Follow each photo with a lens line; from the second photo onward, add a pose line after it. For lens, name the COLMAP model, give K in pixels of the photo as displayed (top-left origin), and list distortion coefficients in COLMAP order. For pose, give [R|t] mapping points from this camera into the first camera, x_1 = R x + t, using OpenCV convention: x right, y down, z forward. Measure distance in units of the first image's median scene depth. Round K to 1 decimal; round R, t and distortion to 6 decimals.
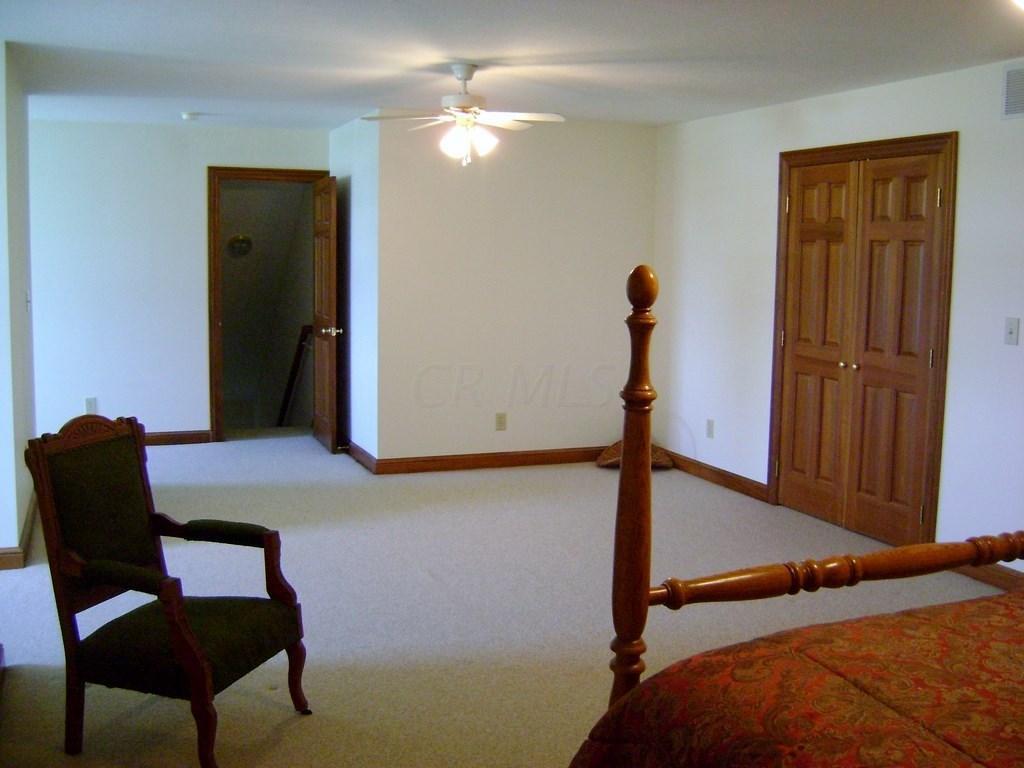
lens RADIAL K [[1058.9, 0, 521.6], [0, 1058.9, 362.6], [0, 0, 1]] dist [-0.148848, 0.091800]
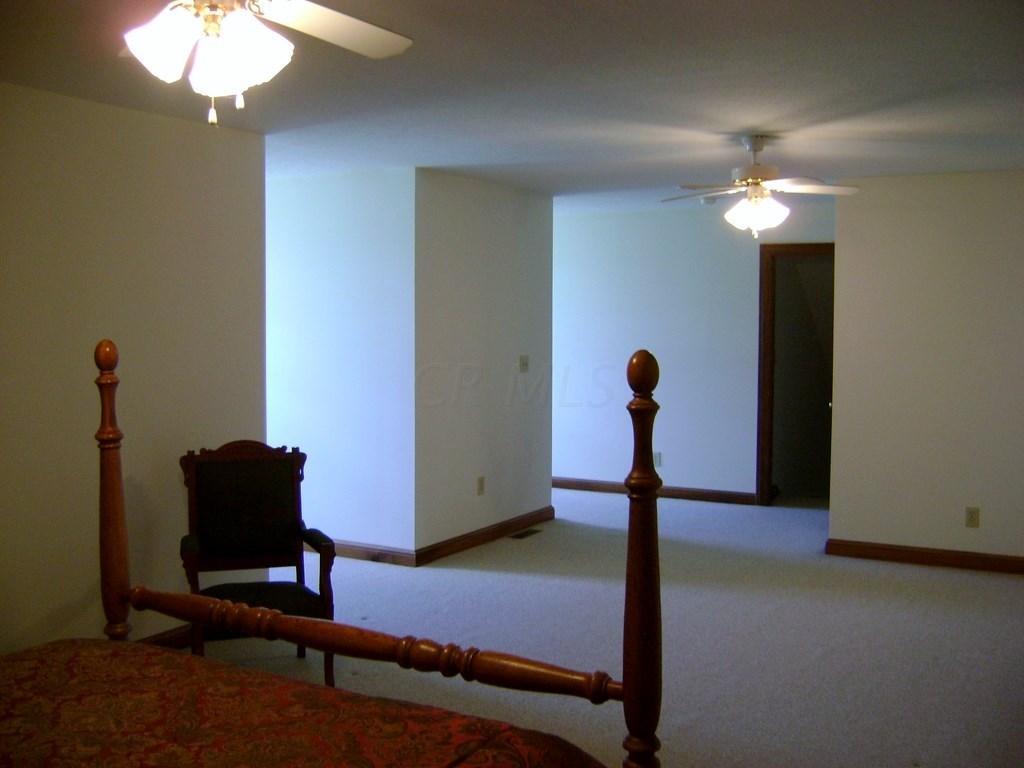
lens RADIAL K [[1058.9, 0, 521.6], [0, 1058.9, 362.6], [0, 0, 1]] dist [-0.148848, 0.091800]
pose [[0.622198, 0.017206, -0.782670, 0.949880], [-0.069216, 0.997052, -0.033105, -0.037502], [0.779794, 0.074771, 0.621555, 0.376488]]
